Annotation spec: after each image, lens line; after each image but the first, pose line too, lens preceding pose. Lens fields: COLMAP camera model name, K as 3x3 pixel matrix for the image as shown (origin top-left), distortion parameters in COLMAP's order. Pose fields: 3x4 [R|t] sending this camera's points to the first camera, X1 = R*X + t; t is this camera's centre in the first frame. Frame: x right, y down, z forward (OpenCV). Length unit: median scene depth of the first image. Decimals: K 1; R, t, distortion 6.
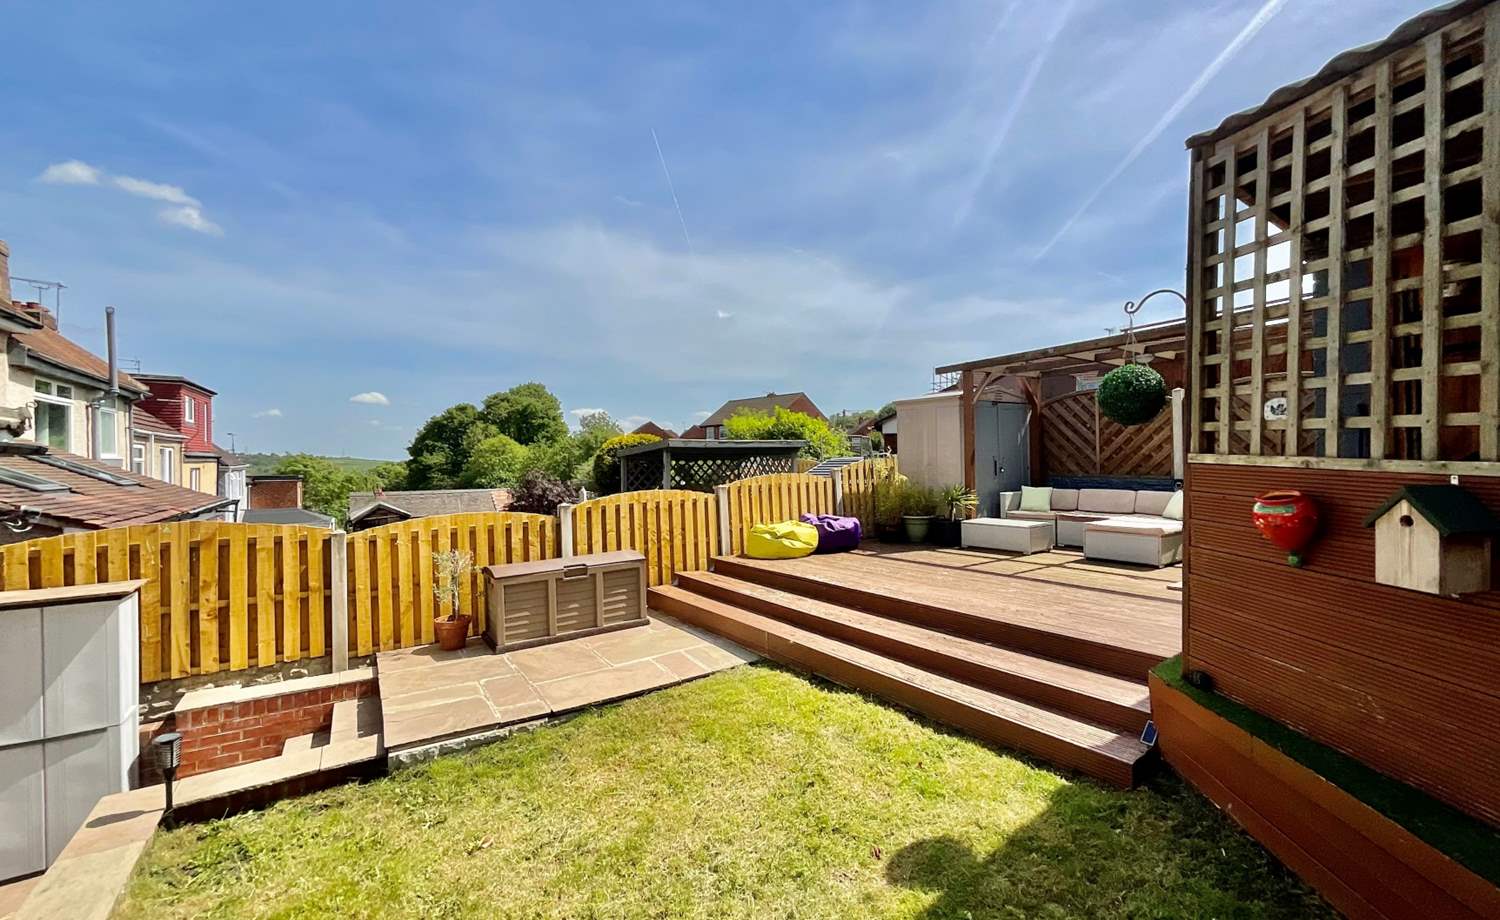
lens RADIAL K [[607.8, 0, 750.0], [0, 607.8, 460.0], [0, 0, 1]] dist [-0.001240, 0.000546]
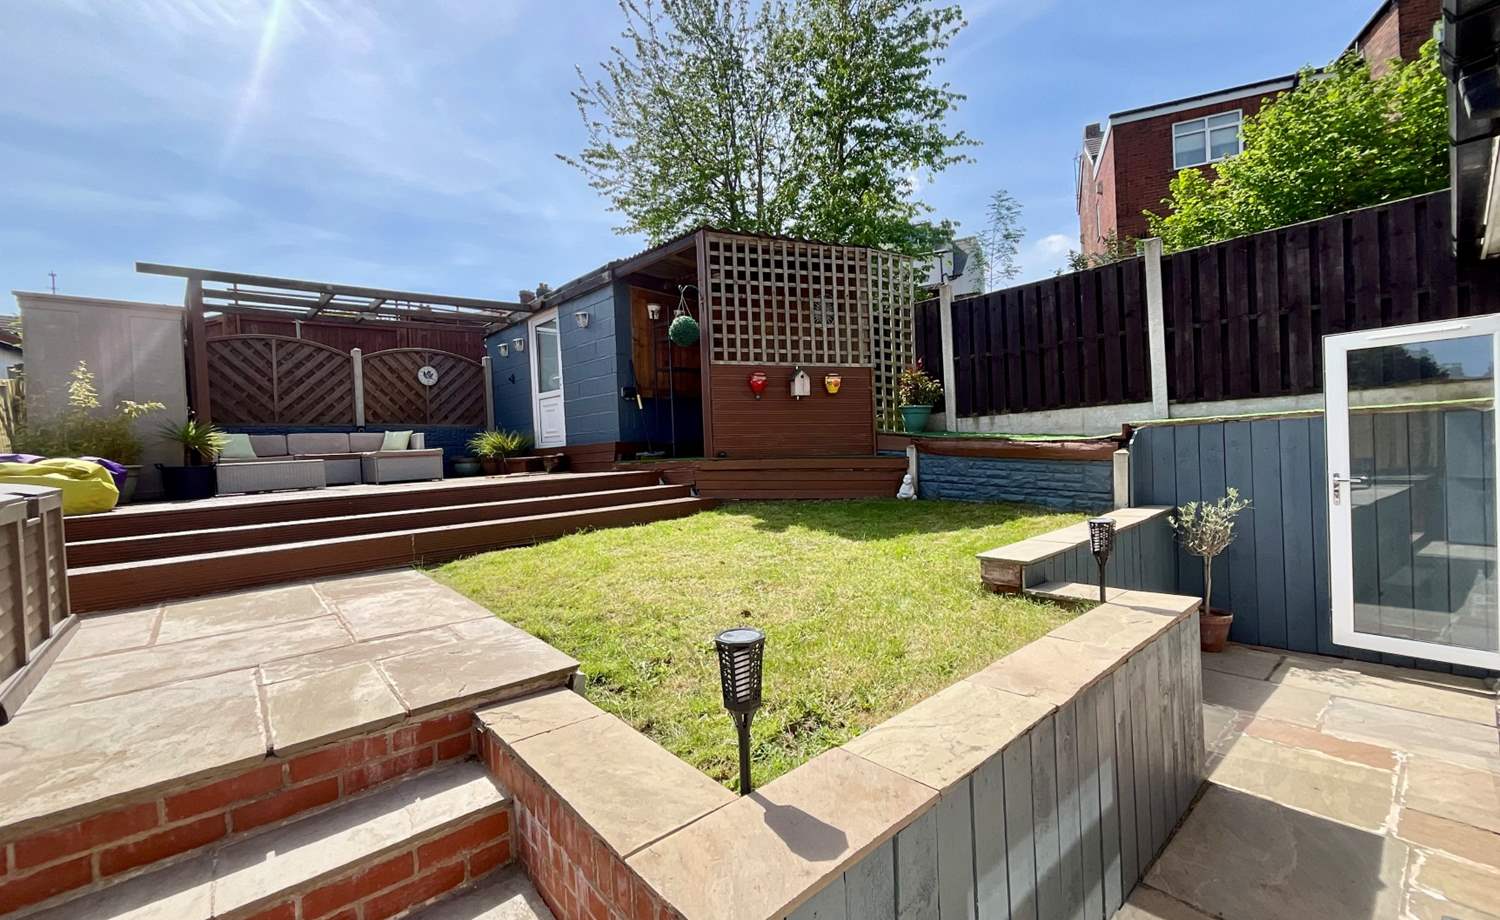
lens RADIAL K [[607.8, 0, 750.0], [0, 607.8, 460.0], [0, 0, 1]] dist [-0.001240, 0.000546]
pose [[-0.140157, 0.003969, 0.990121, -0.539548], [0.049567, 0.998766, 0.003013, 0.125468], [-0.988888, 0.049499, -0.140180, 0.407946]]
